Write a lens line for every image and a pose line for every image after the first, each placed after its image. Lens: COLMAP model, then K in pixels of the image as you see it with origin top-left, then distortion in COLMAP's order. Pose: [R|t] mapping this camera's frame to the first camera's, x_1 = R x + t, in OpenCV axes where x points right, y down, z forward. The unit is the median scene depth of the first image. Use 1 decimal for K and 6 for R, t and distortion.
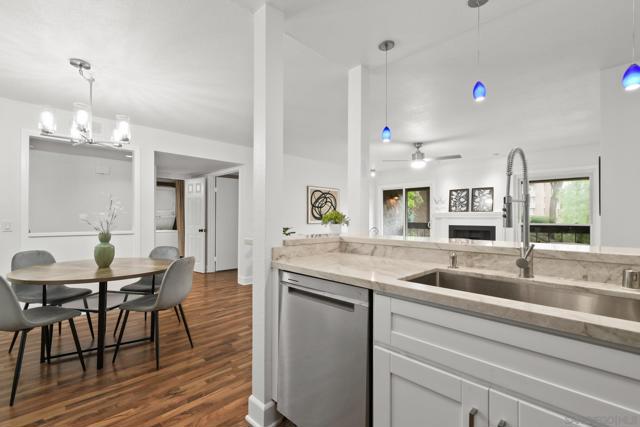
lens RADIAL K [[293.7, 0, 324.5], [0, 293.7, 213.3], [0, 0, 1]] dist [0.003928, -0.000742]
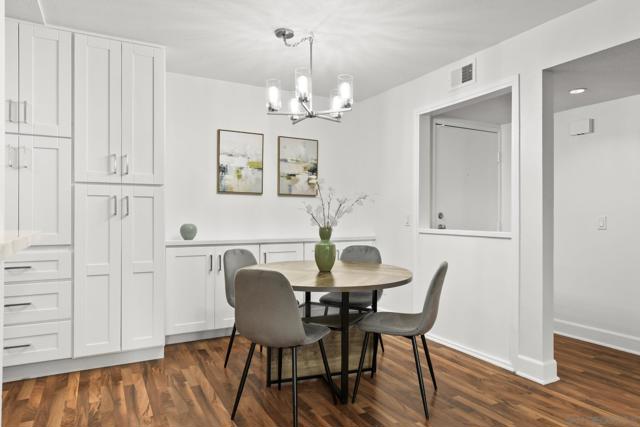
lens RADIAL K [[403.1, 0, 319.5], [0, 403.1, 216.2], [0, 0, 1]] dist [0.001095, -0.000842]
pose [[-0.295990, -0.008308, -0.955155, 0.110862], [0.007494, 0.999911, -0.011020, 0.021823], [0.955162, -0.010419, -0.295902, 0.555282]]
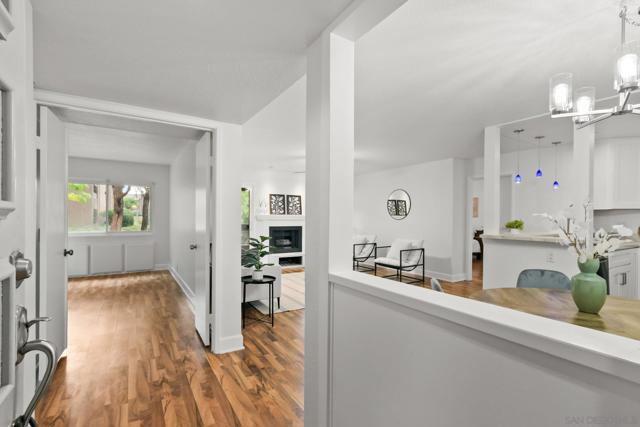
lens RADIAL K [[293.7, 0, 318.1], [0, 293.7, 217.9], [0, 0, 1]] dist [0.003928, -0.000742]
pose [[0.219487, 0.000200, 0.975615, -0.624112], [-0.020704, 0.999776, 0.004453, 0.000092], [-0.975396, -0.021176, 0.219442, 0.614282]]
